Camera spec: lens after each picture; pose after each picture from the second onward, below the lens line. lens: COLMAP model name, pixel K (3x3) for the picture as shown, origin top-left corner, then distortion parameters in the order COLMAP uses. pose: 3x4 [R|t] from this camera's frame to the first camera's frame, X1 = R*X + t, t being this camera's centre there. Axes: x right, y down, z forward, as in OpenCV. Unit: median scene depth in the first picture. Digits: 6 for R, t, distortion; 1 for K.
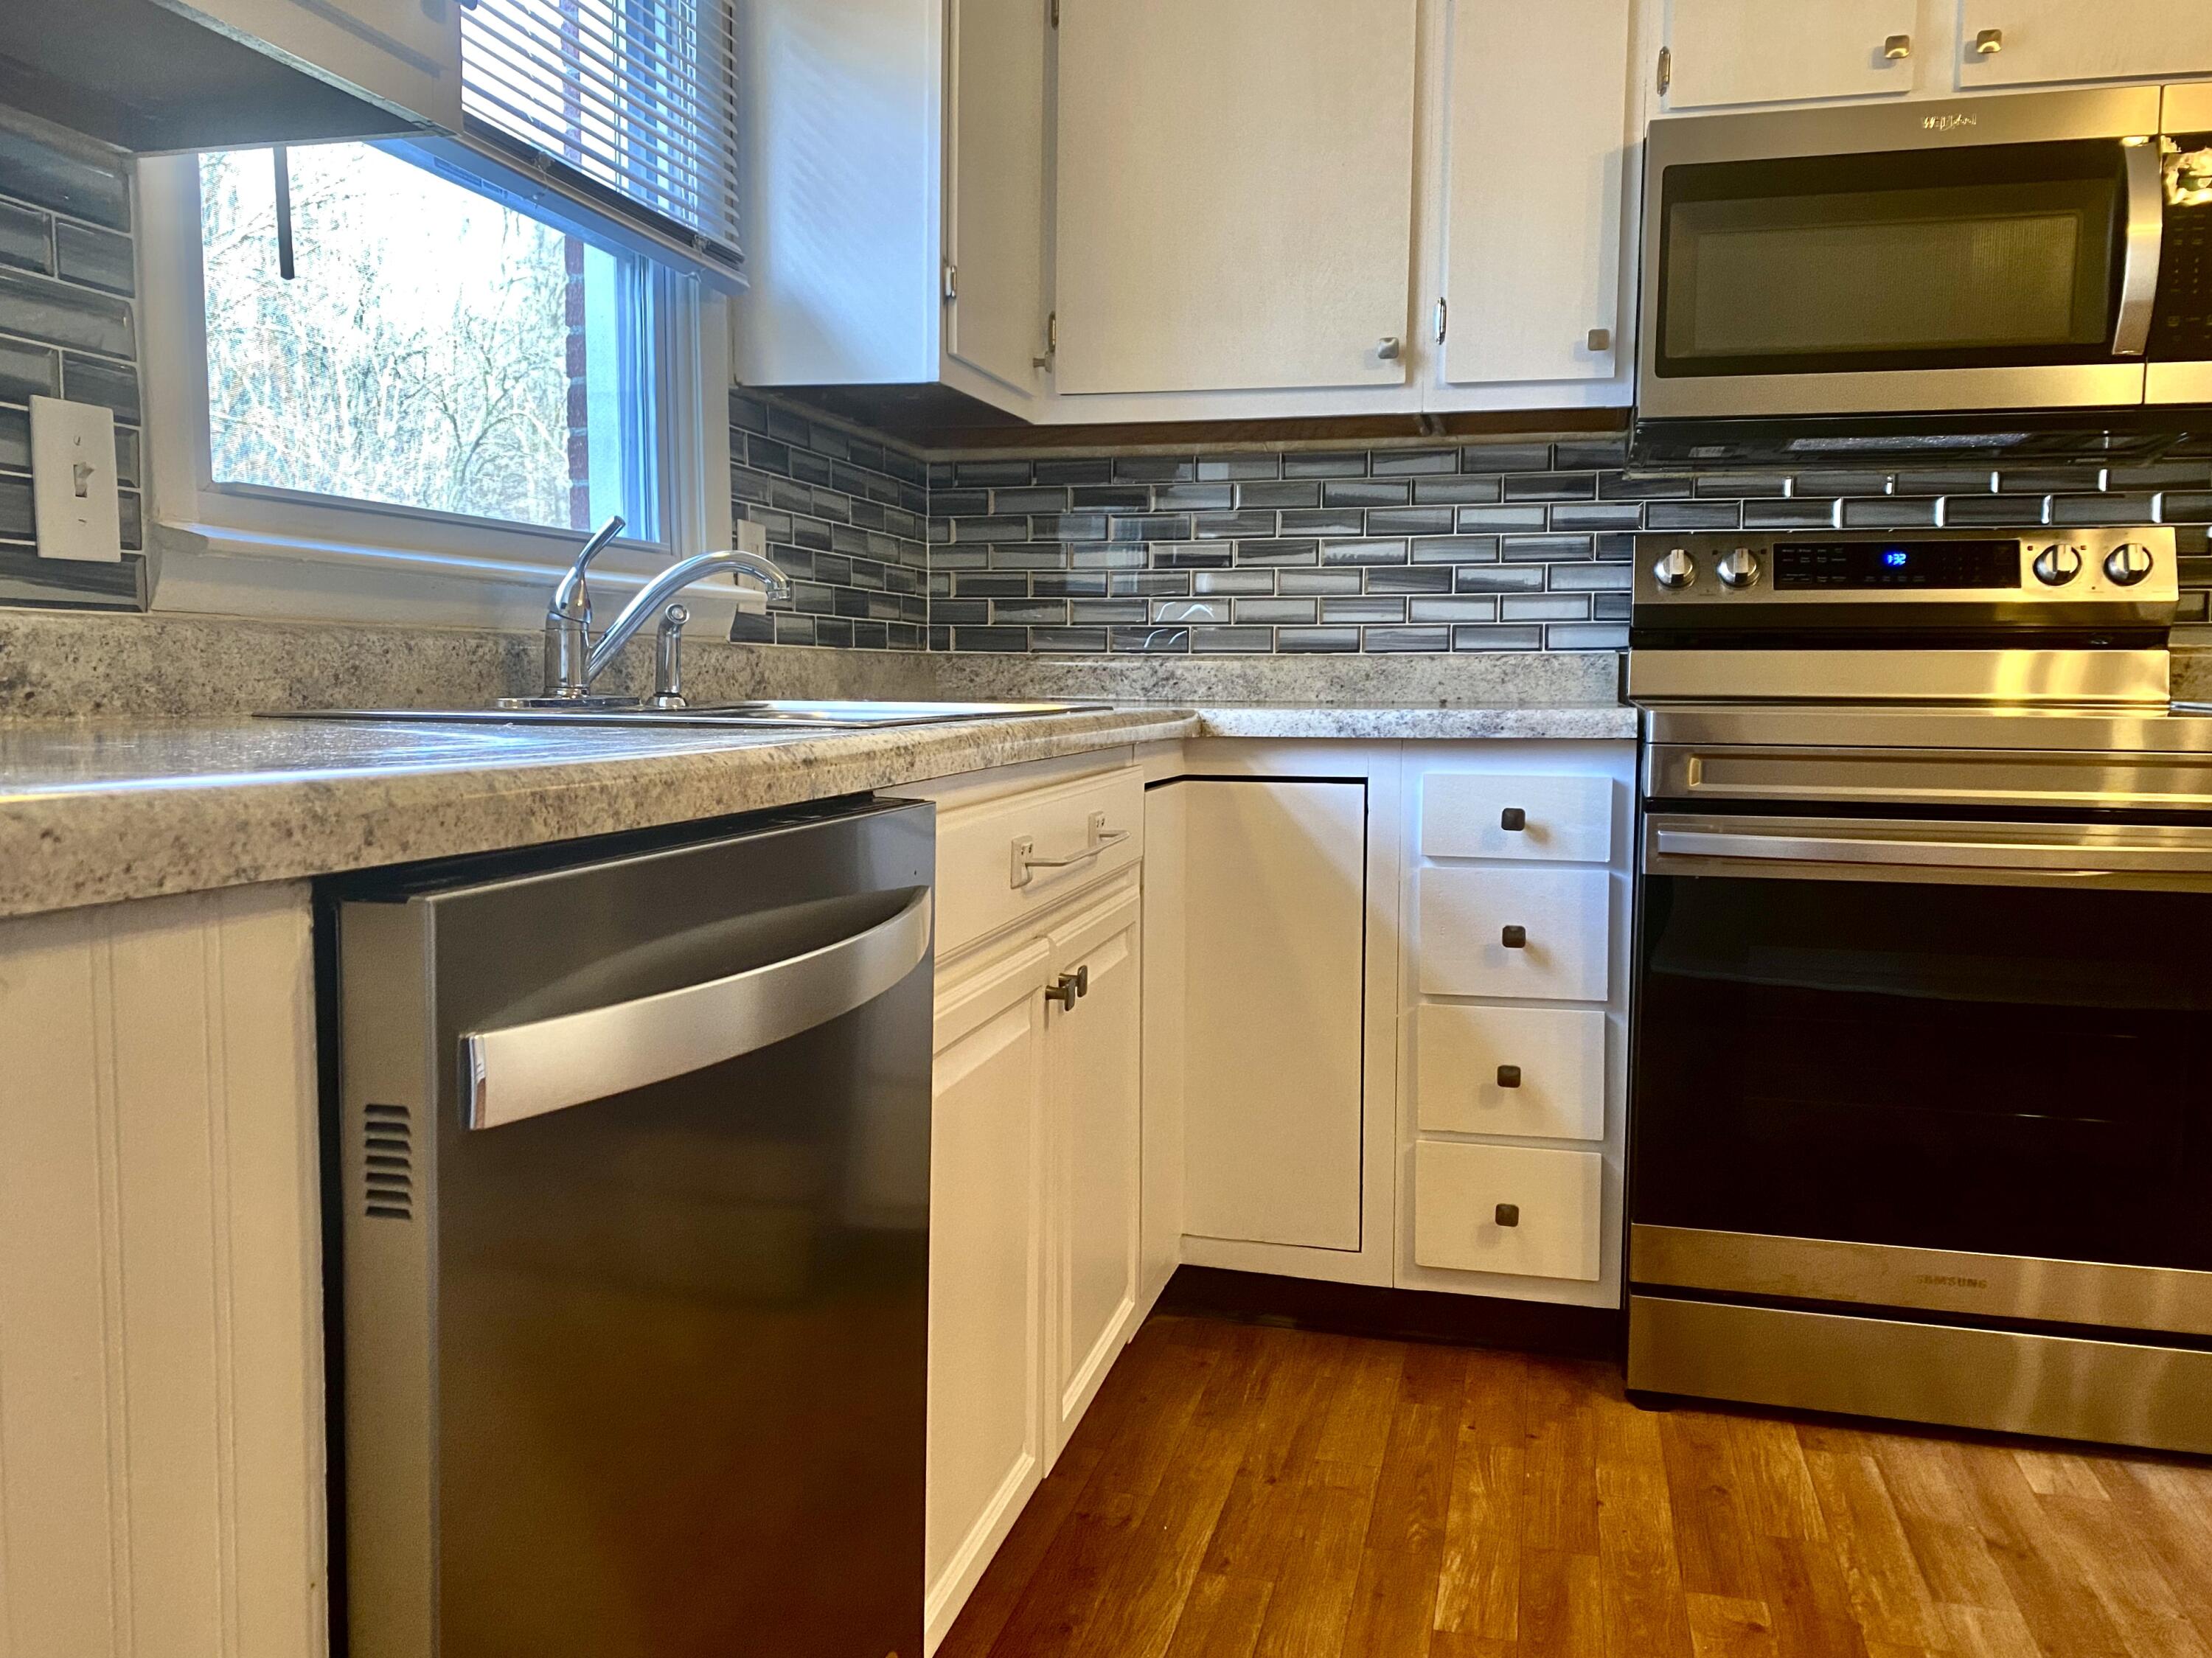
lens RADIAL K [[1679.4, 0, 1105.8], [0, 1679.4, 832.5], [0, 0, 1]] dist [0.005616, -0.018798]
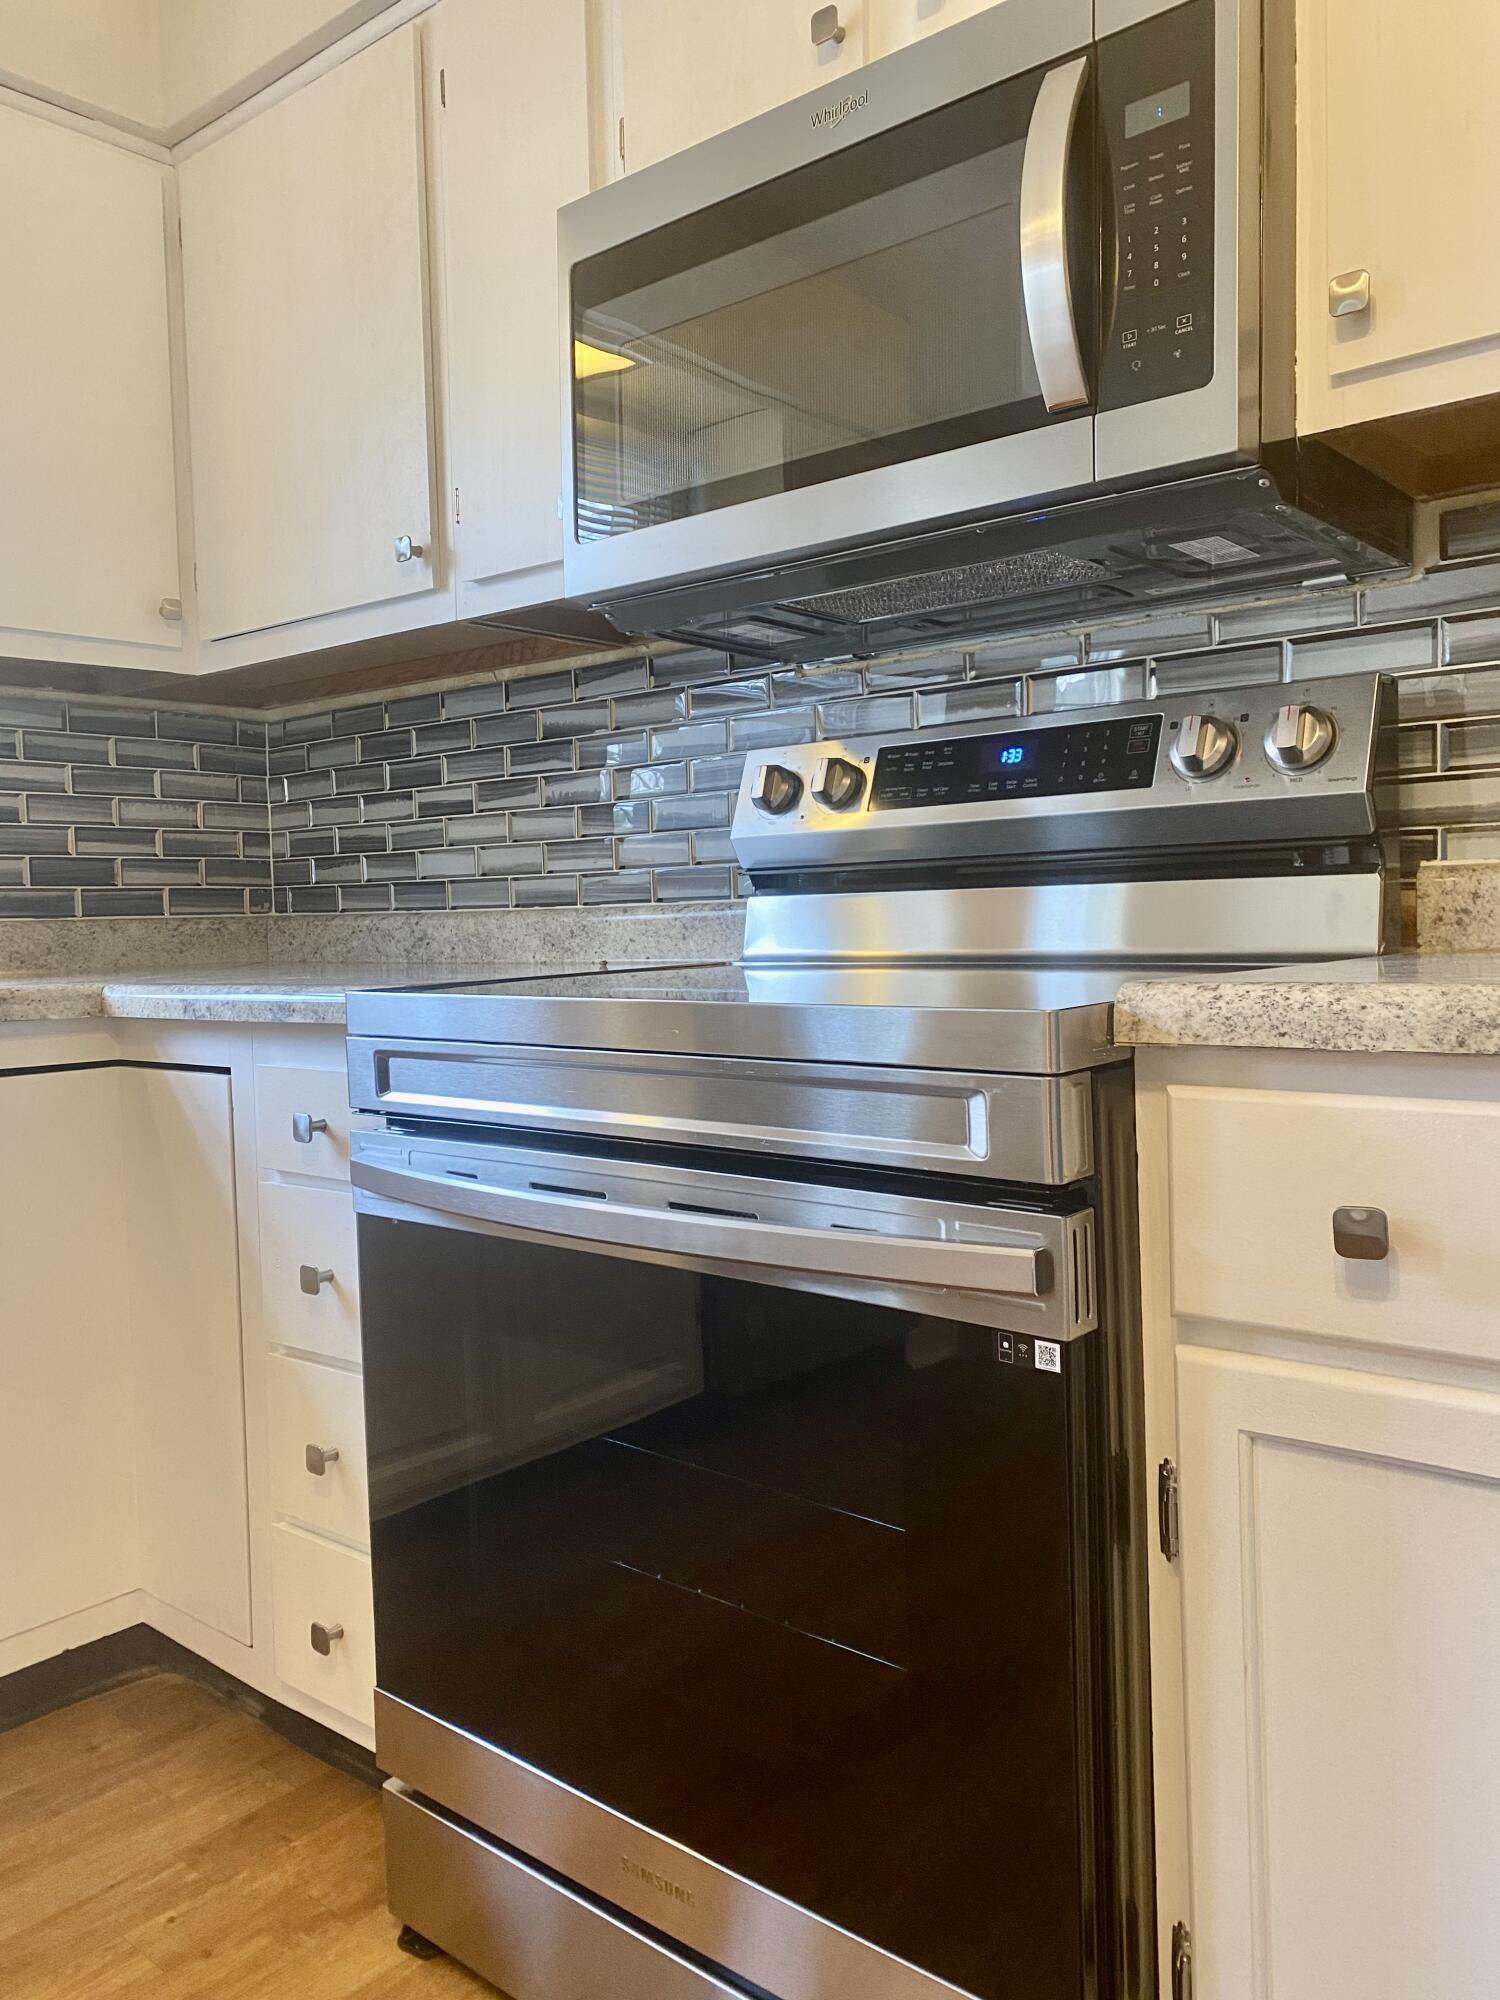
lens RADIAL K [[1518.5, 0, 752.5], [0, 1518.5, 991.5], [0, 0, 1]] dist [0.005616, -0.018798]
pose [[0.910097, -0.004758, -0.414368, 0.548751], [-0.011450, 0.999264, -0.036621, -0.035978], [0.414237, 0.038073, 0.909372, 0.336511]]
